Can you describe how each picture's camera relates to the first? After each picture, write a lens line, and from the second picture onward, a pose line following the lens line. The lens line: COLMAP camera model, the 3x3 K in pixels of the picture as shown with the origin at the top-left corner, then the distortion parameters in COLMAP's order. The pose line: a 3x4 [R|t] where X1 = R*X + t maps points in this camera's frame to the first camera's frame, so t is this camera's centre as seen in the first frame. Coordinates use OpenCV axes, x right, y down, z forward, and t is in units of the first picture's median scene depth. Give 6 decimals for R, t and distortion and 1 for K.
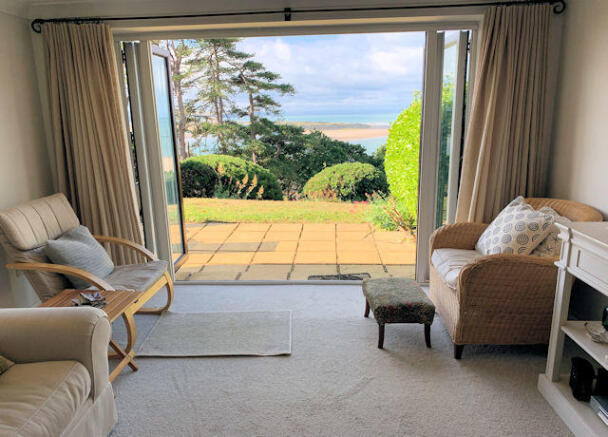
lens RADIAL K [[447.8, 0, 304.0], [0, 447.8, 218.5], [0, 0, 1]] dist [0.007464, 0.001240]
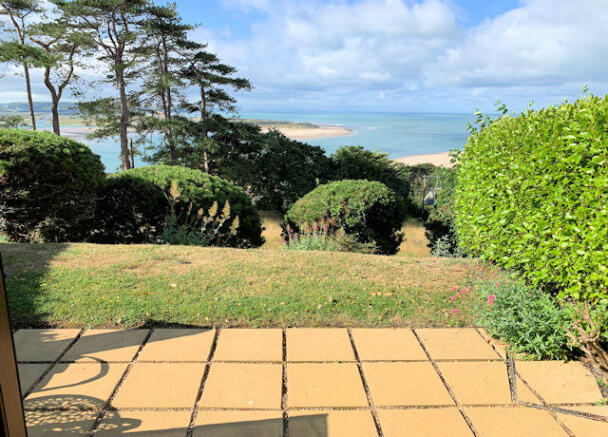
lens RADIAL K [[431.9, 0, 301.5], [0, 431.9, 206.2], [0, 0, 1]] dist [-0.000894, -0.000291]
pose [[0.992811, 0.007187, 0.119481, -0.021944], [-0.005418, 0.999871, -0.015122, -0.022963], [-0.119574, 0.014366, 0.992721, 0.101435]]
